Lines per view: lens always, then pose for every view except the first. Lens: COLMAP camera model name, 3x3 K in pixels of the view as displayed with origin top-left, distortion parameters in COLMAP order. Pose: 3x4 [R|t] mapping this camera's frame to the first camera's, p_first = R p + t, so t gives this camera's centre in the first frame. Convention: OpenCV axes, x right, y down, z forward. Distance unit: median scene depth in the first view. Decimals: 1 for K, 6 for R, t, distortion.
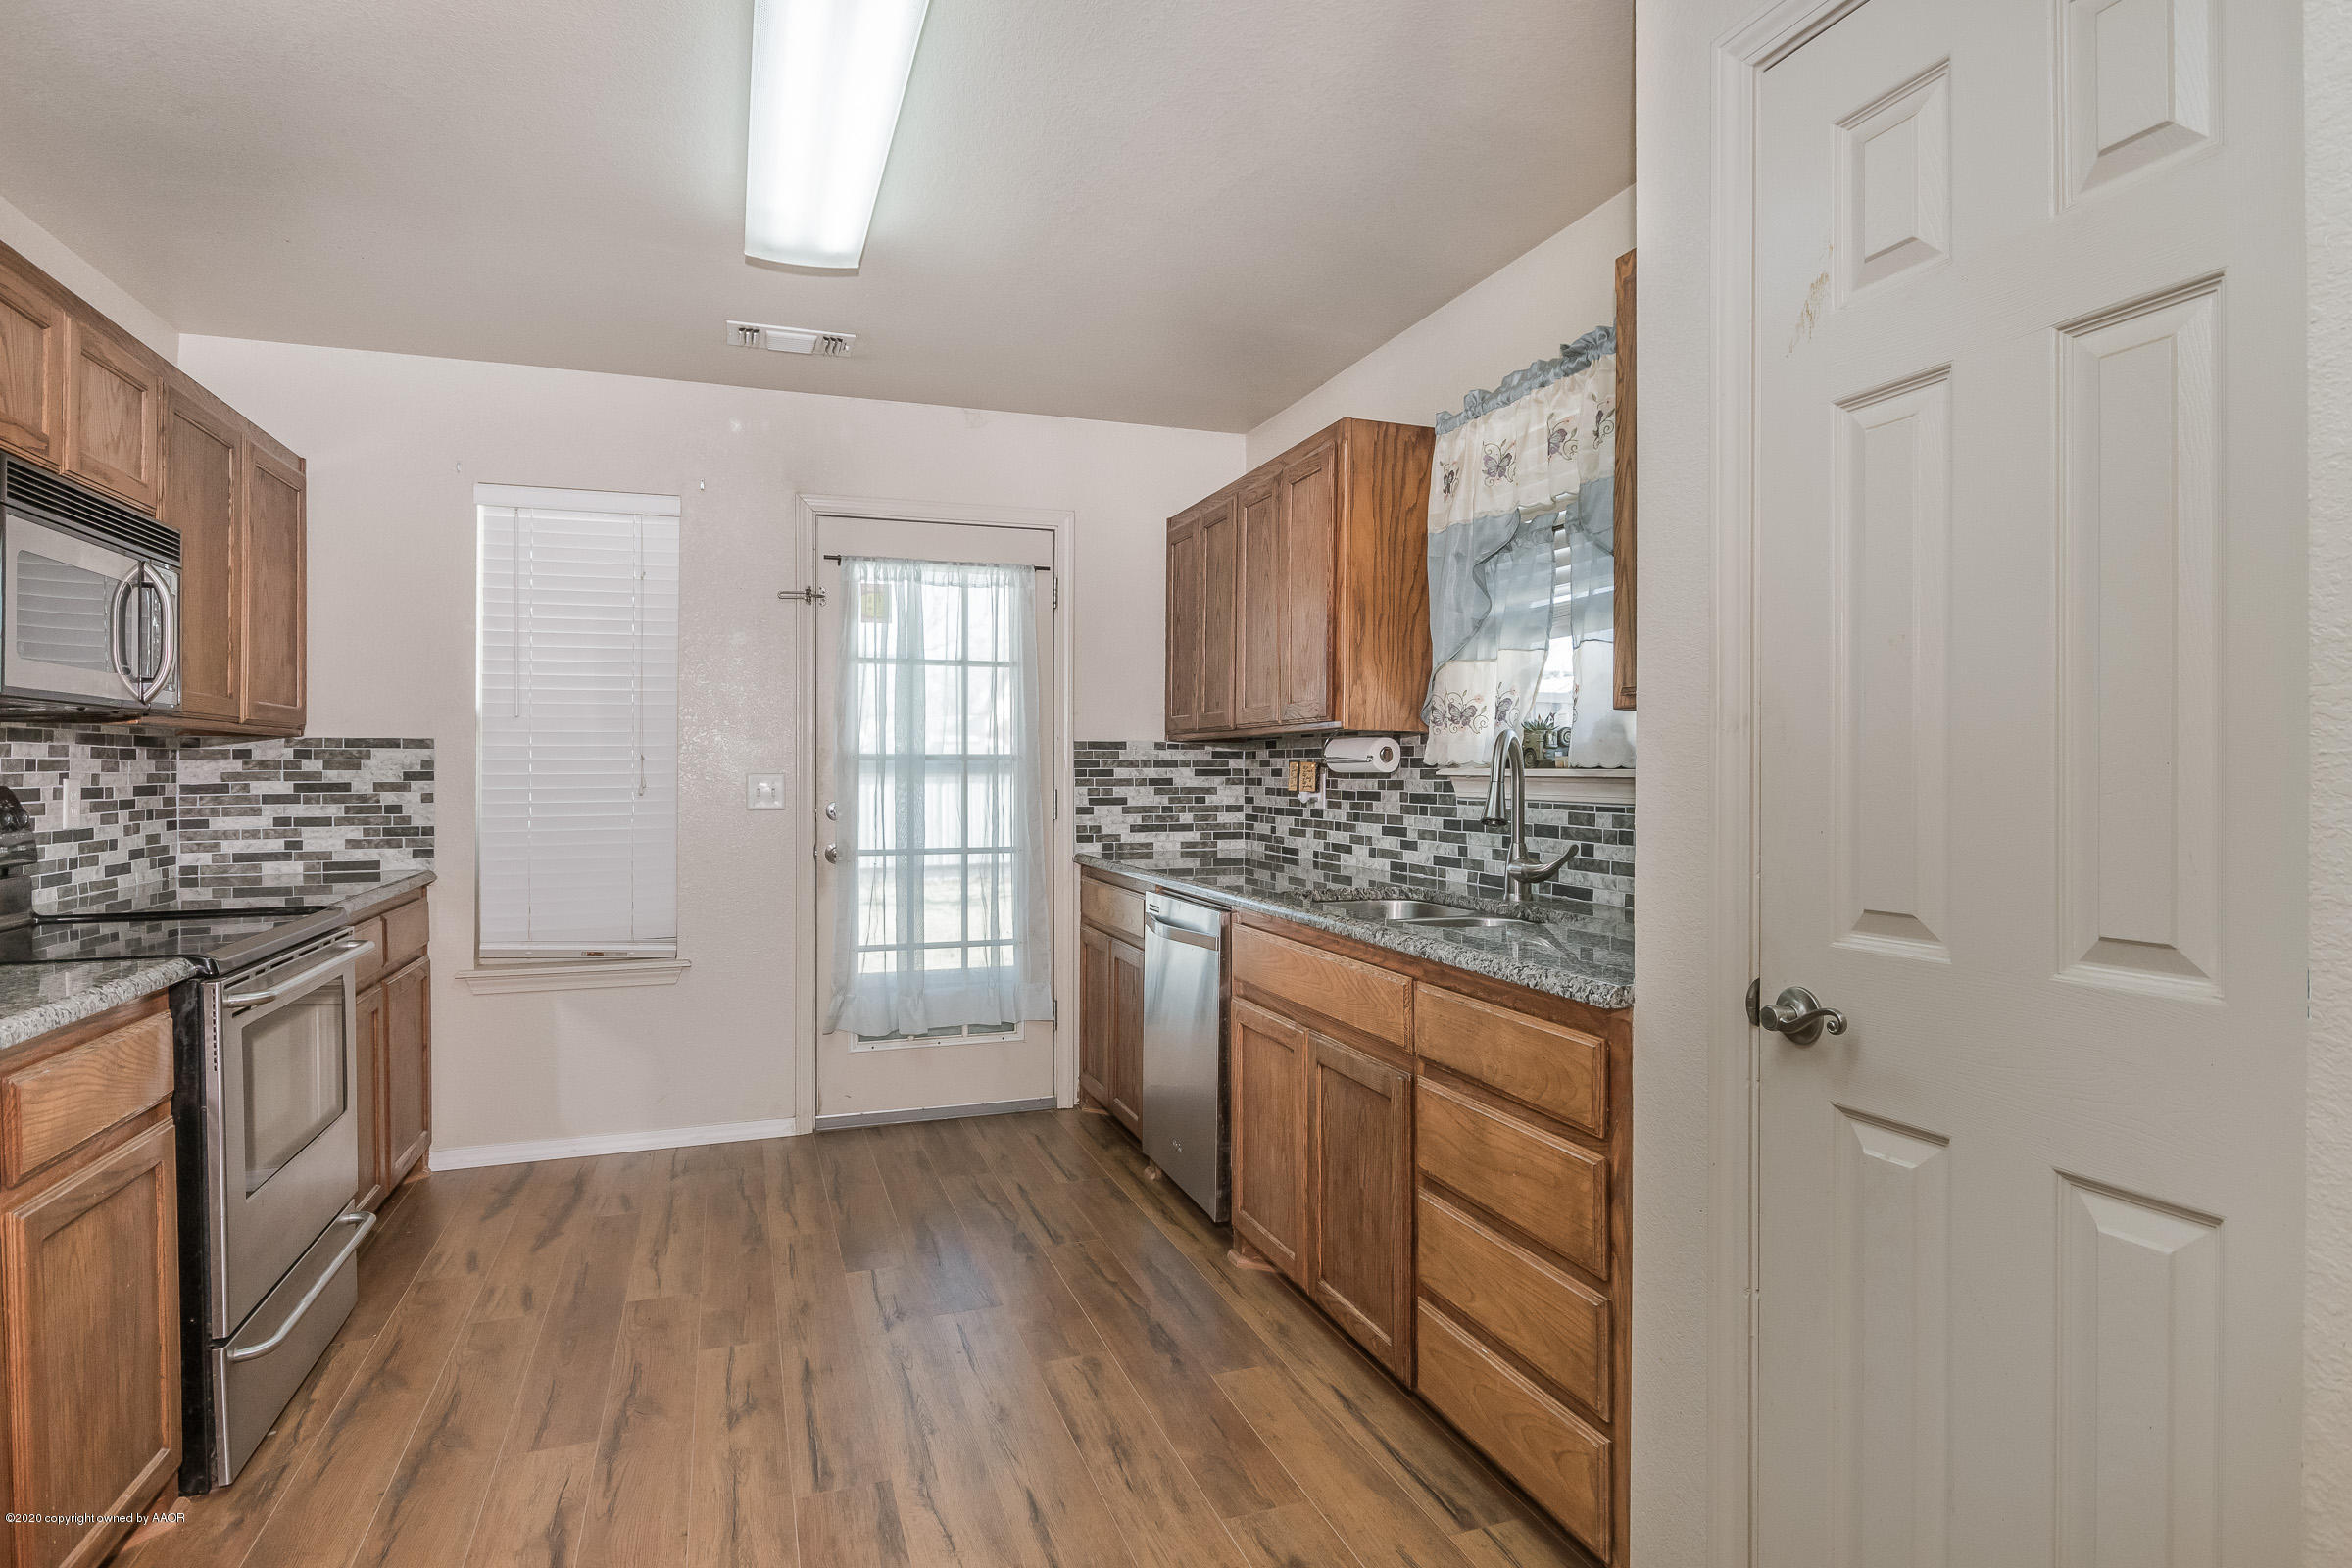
lens RADIAL K [[1272.2, 0, 1185.3], [0, 1272.2, 788.7], [0, 0, 1]] dist [-0.004962, -0.001773]
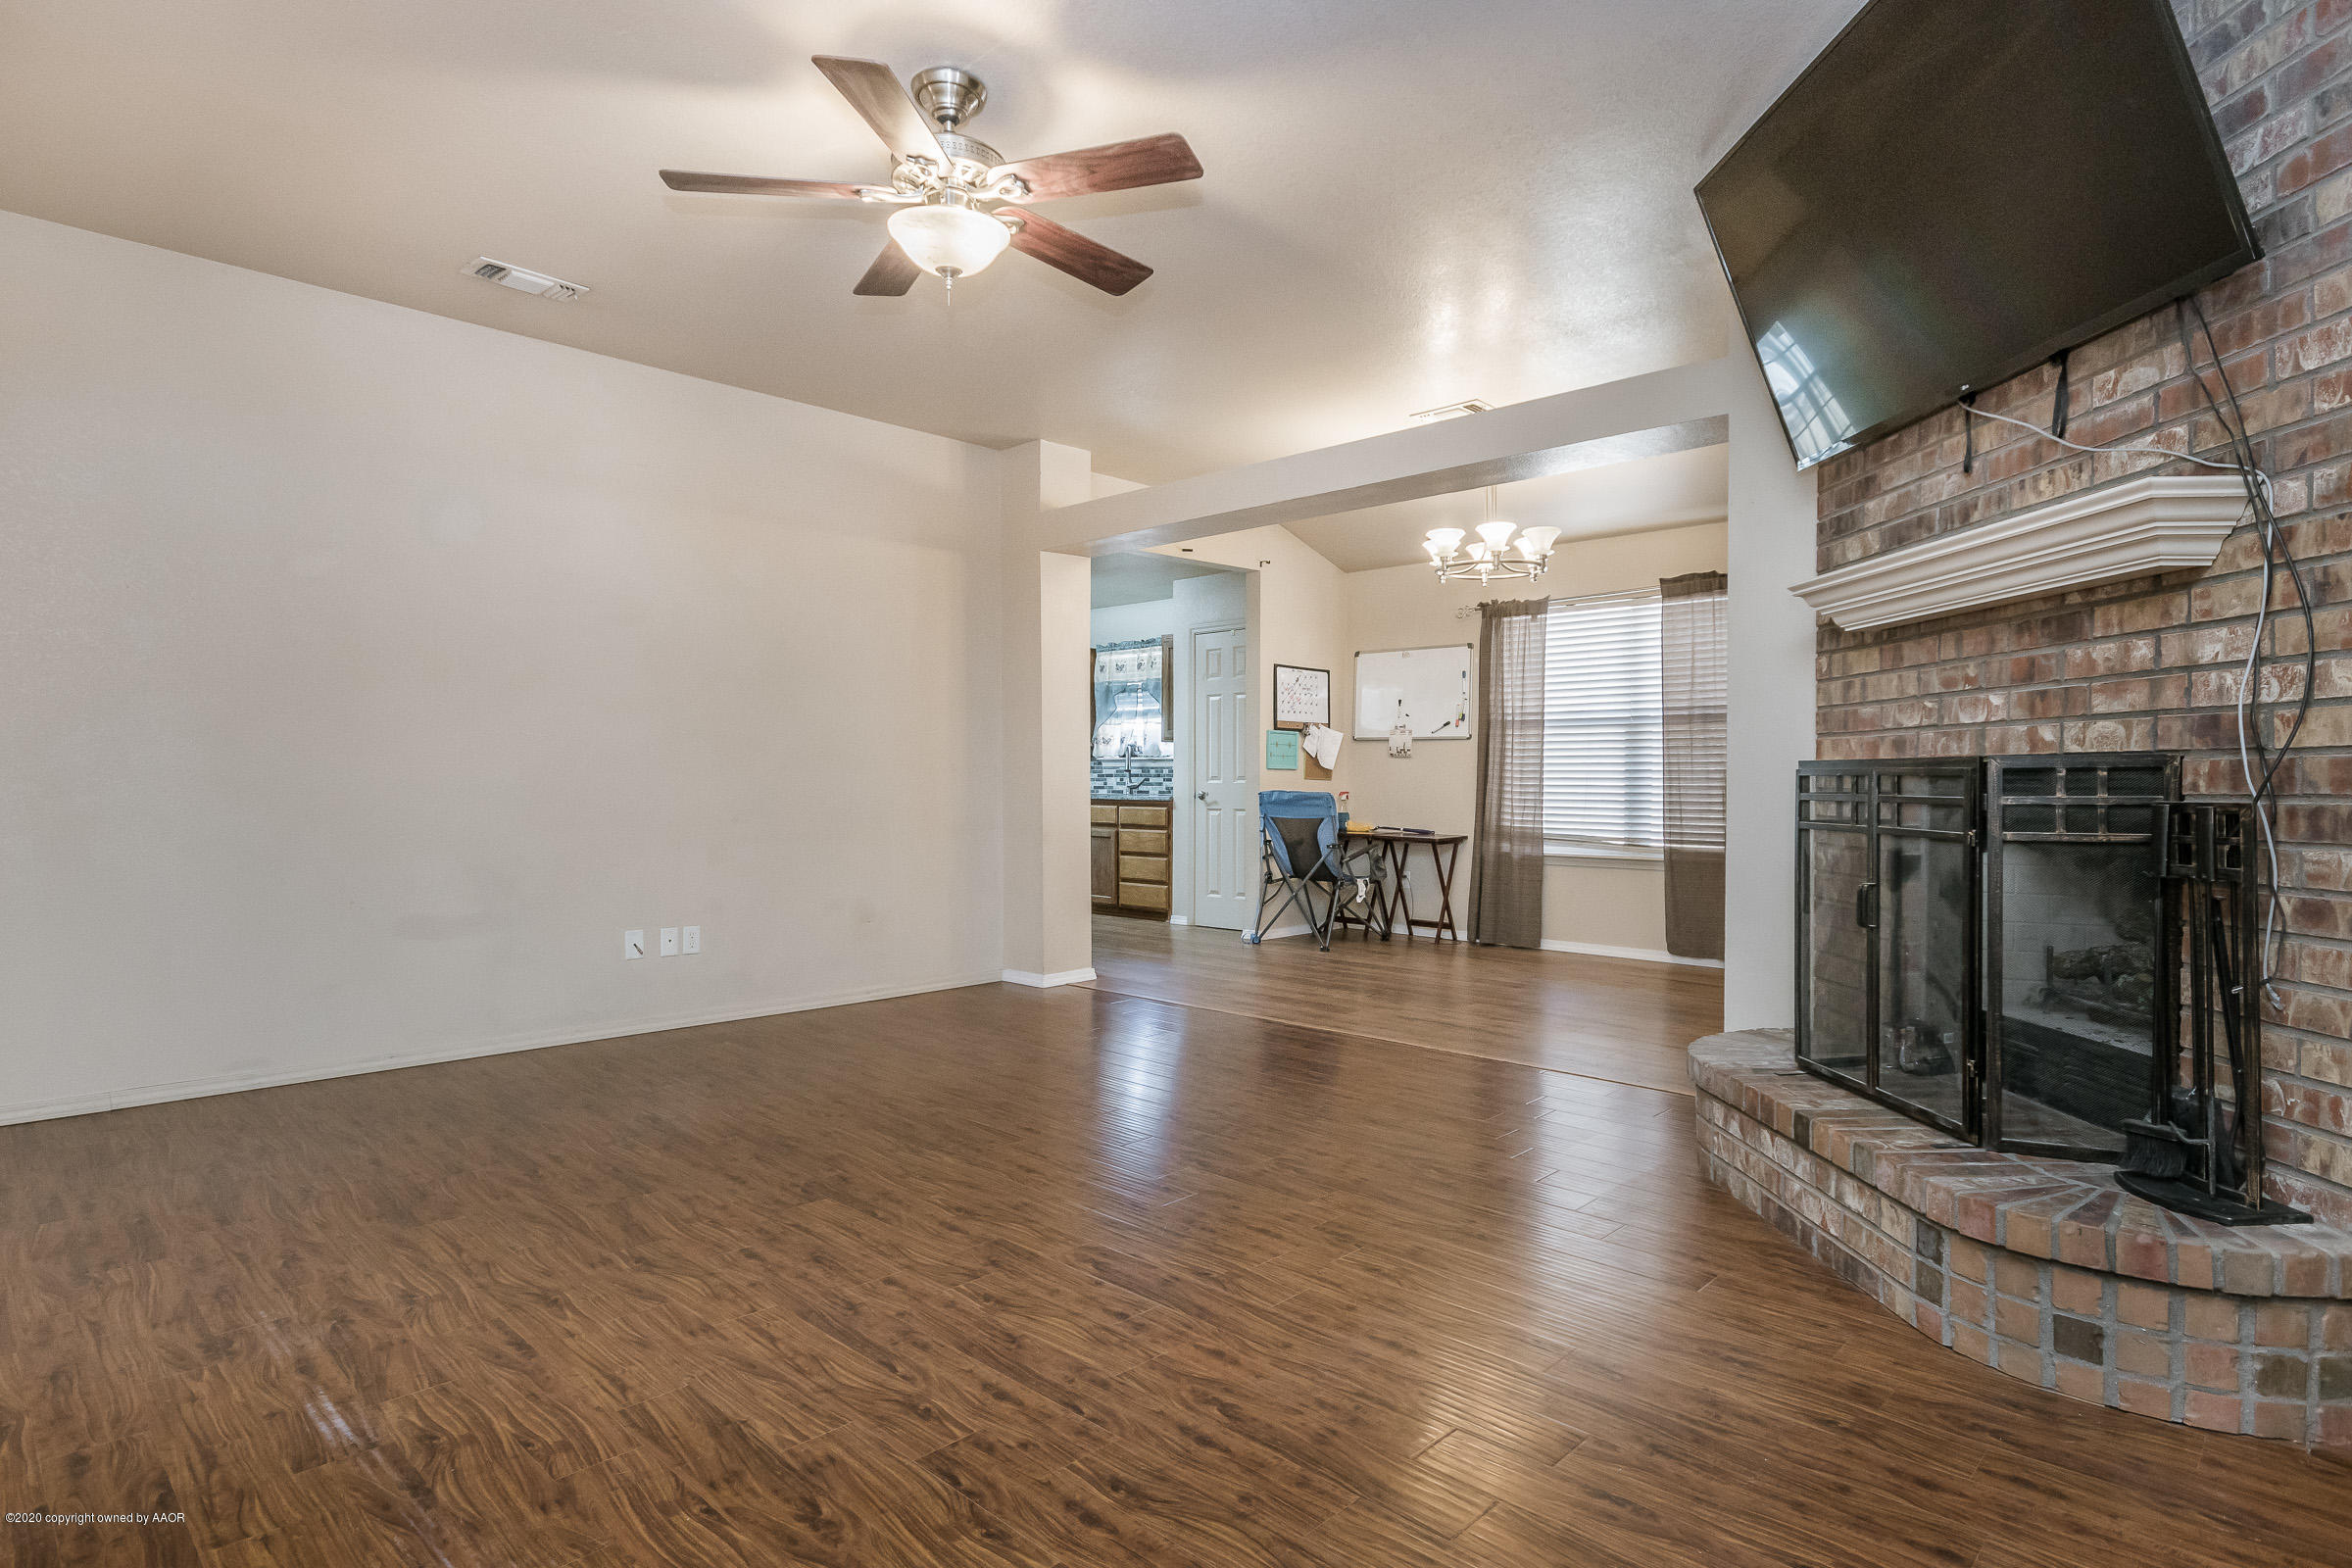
lens RADIAL K [[1272.2, 0, 1174.2], [0, 1272.2, 775.4], [0, 0, 1]] dist [-0.004962, -0.001773]
pose [[0.907166, 0.004044, 0.420753, -1.447626], [-0.000421, 0.999962, -0.008703, 0.084638], [-0.420772, 0.007718, 0.907133, -2.945354]]
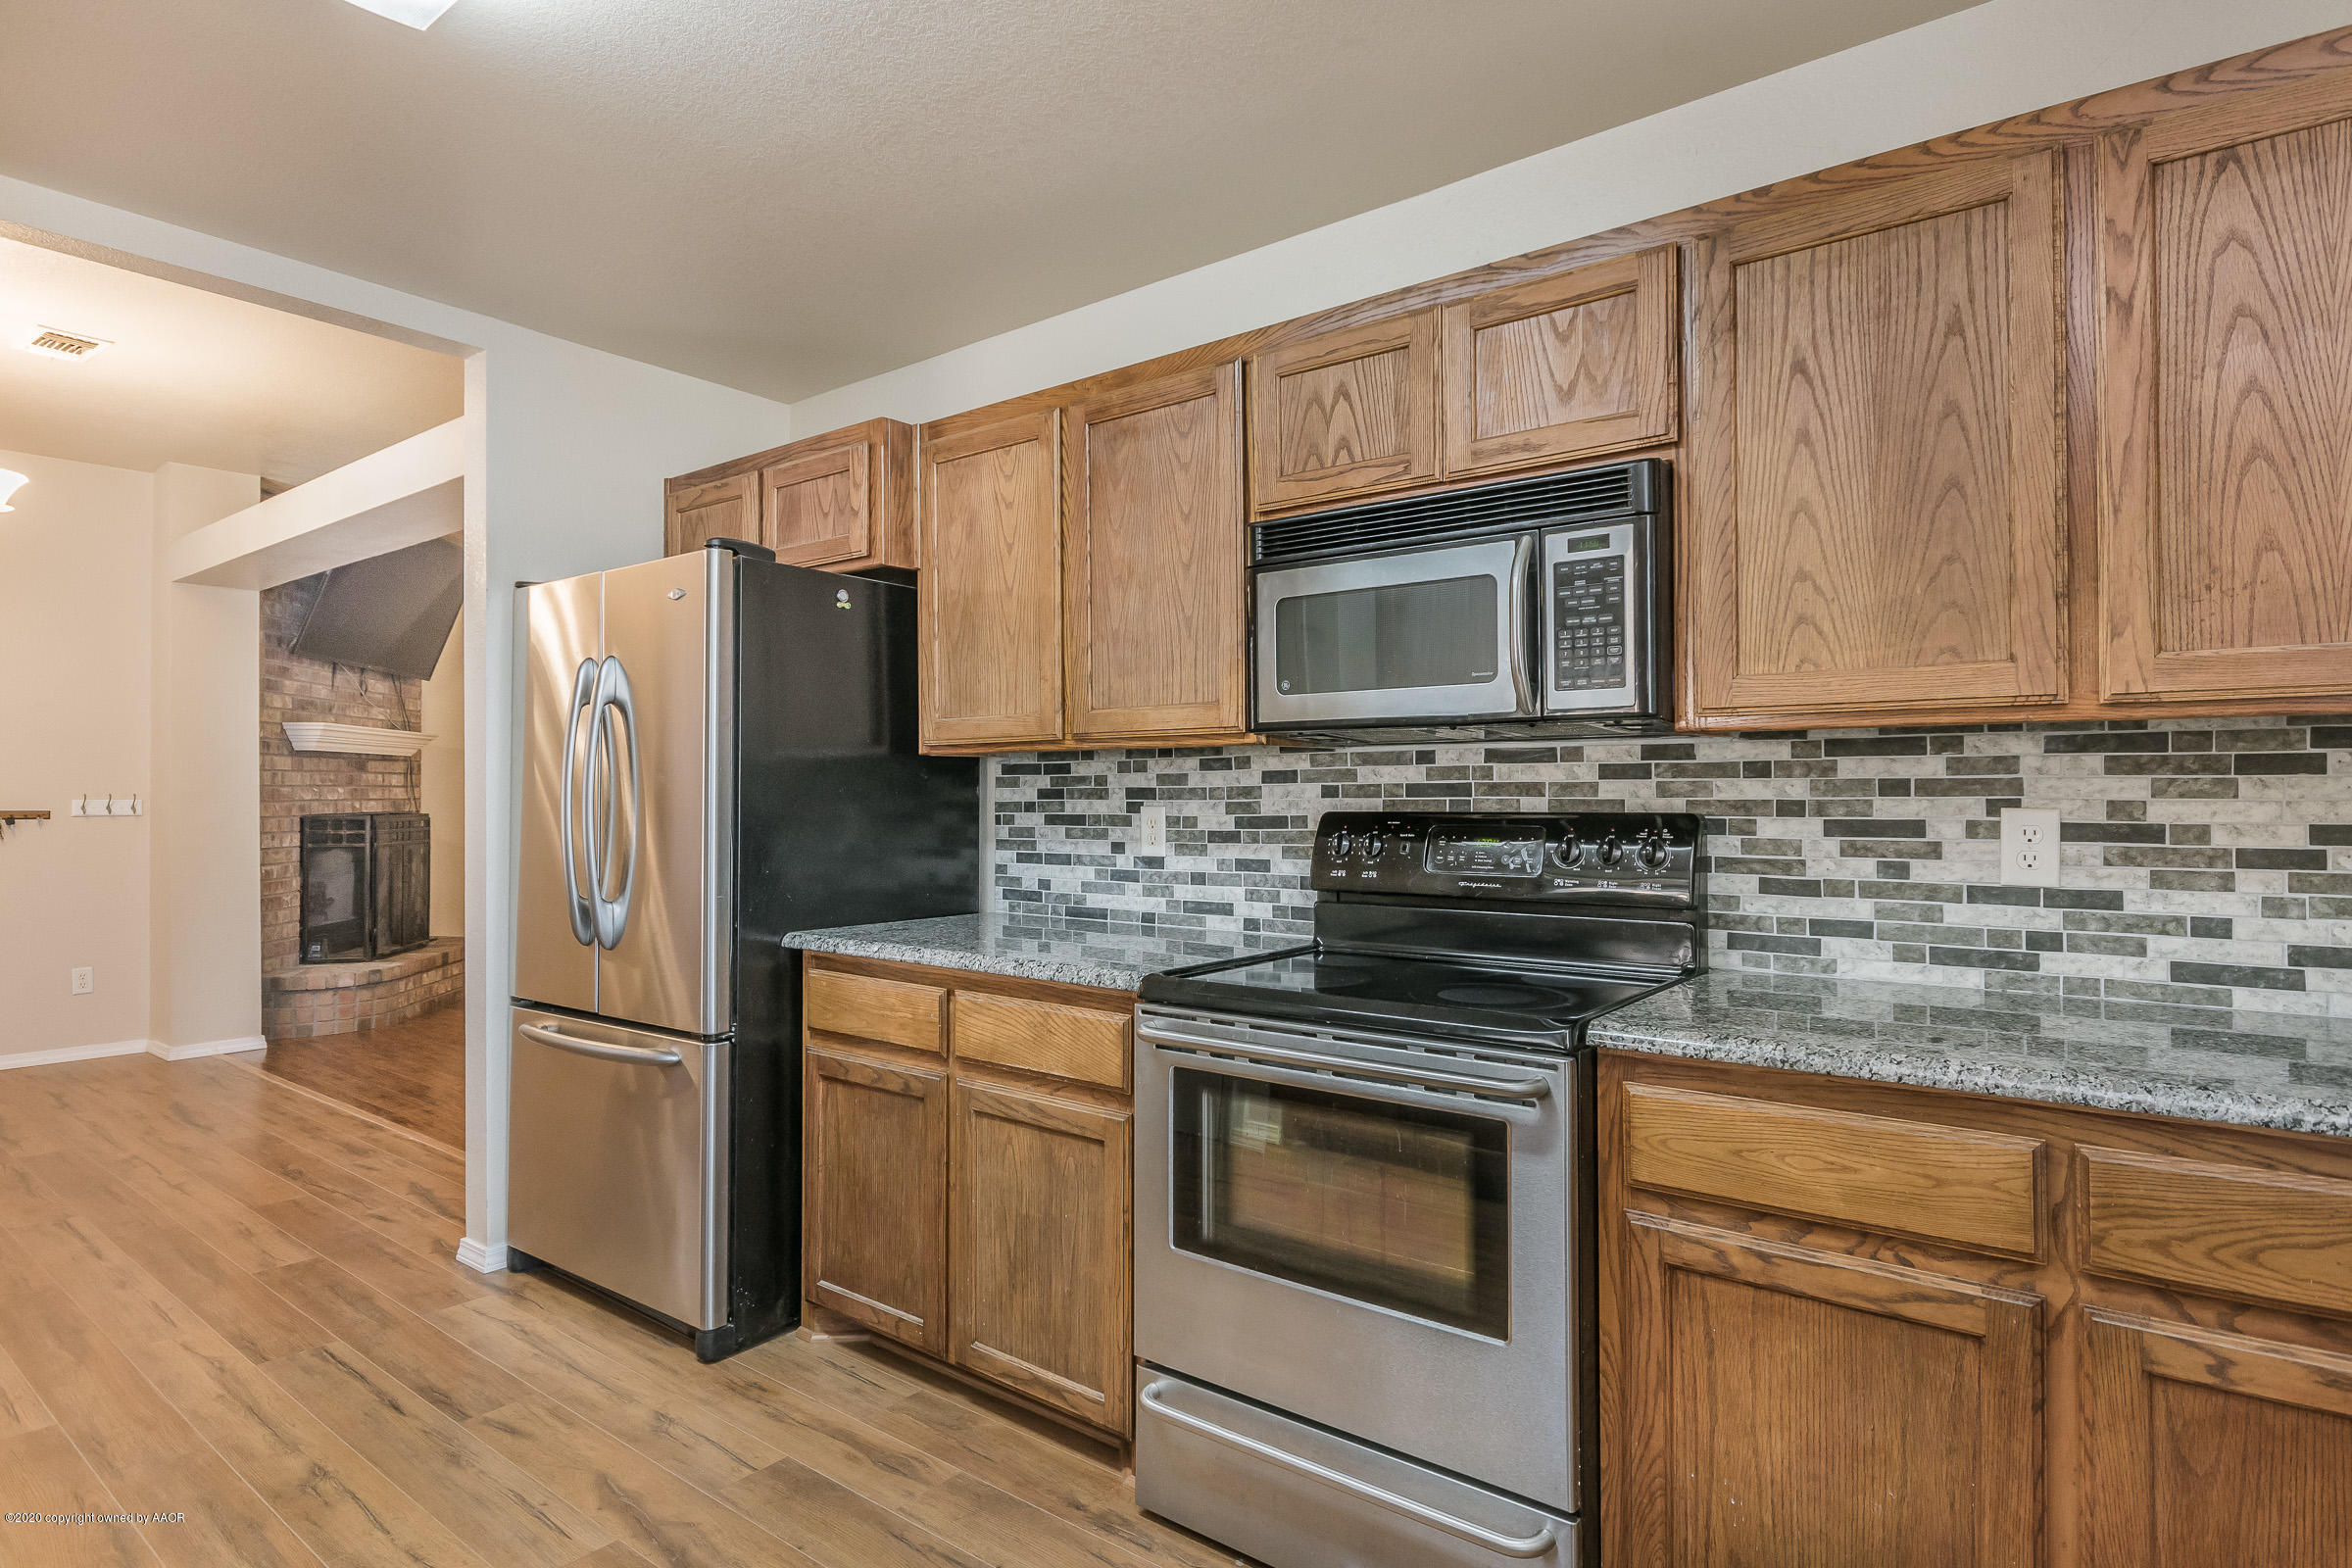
lens RADIAL K [[1272.2, 0, 1178.8], [0, 1272.2, 796.1], [0, 0, 1]] dist [-0.004962, -0.001773]
pose [[-0.847756, 0.008423, -0.530320, -0.230572], [0.001591, 0.999910, 0.013337, -0.029917], [0.530385, 0.010462, -0.847692, 1.700119]]
